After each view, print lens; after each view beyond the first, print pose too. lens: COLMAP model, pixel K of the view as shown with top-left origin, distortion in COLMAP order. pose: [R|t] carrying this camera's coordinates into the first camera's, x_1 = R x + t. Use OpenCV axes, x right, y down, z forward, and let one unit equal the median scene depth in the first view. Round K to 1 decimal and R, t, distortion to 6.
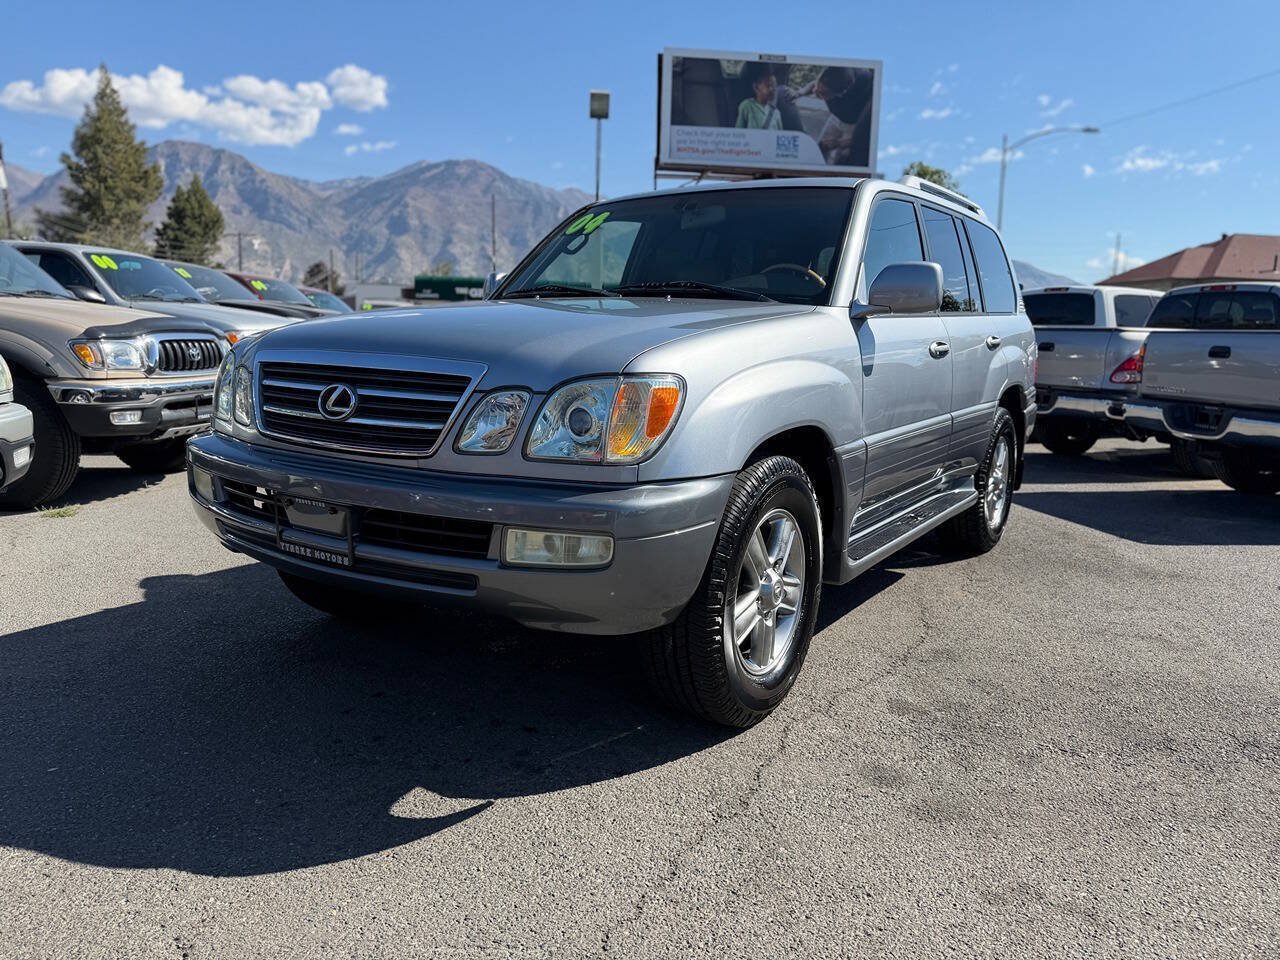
lens RADIAL K [[912.9, 0, 641.1], [0, 912.9, 482.4], [0, 0, 1]] dist [0.023929, -0.026721]
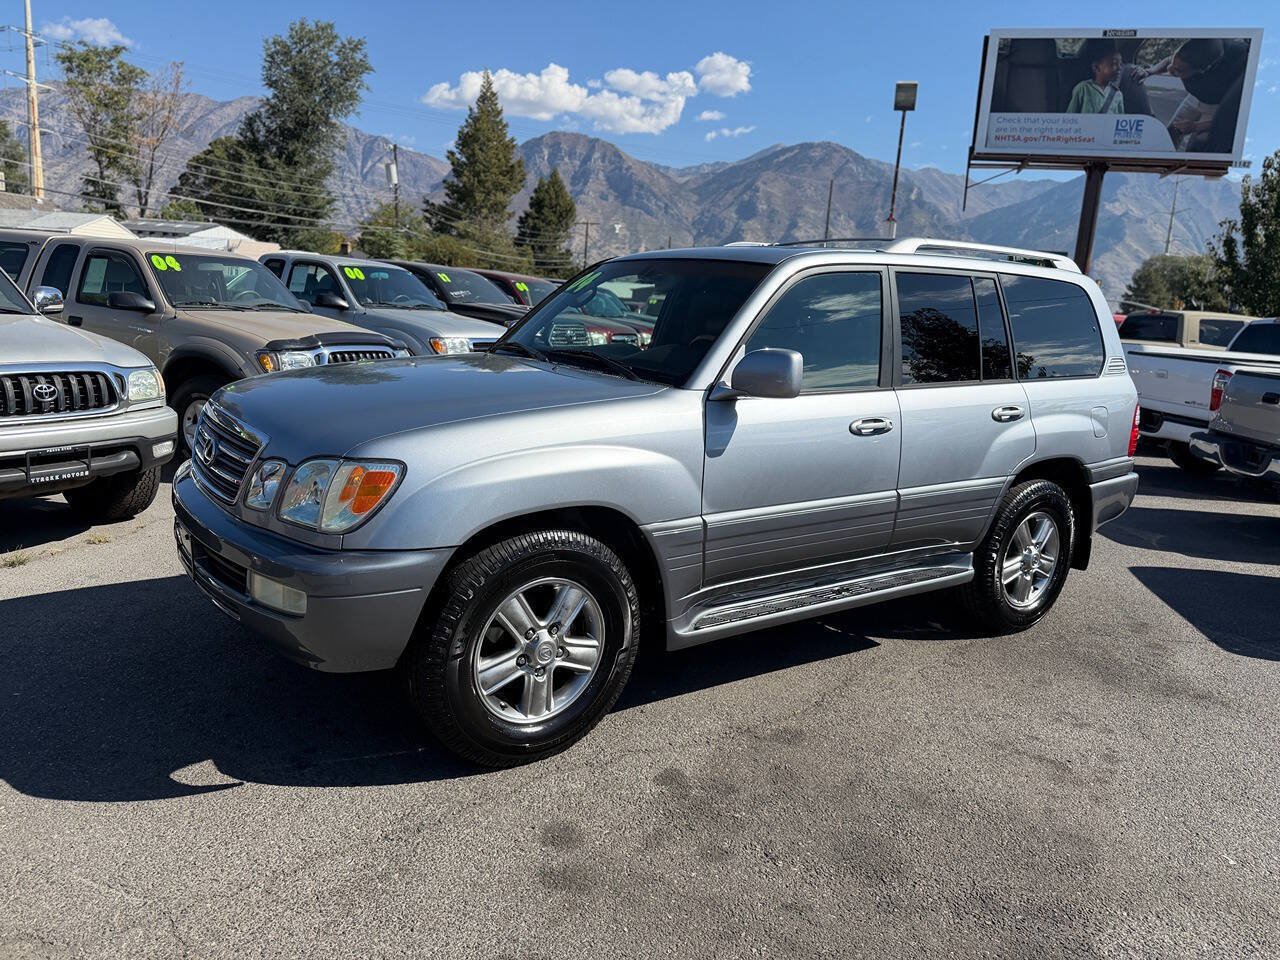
lens RADIAL K [[909.6, 0, 641.5], [0, 909.6, 484.8], [0, 0, 1]] dist [0.056666, -0.070075]
pose [[0.935082, 0.103666, -0.338932, 0.321312], [-0.097270, 0.994612, 0.035854, -0.070068], [0.340822, -0.000559, 0.940128, -0.002223]]
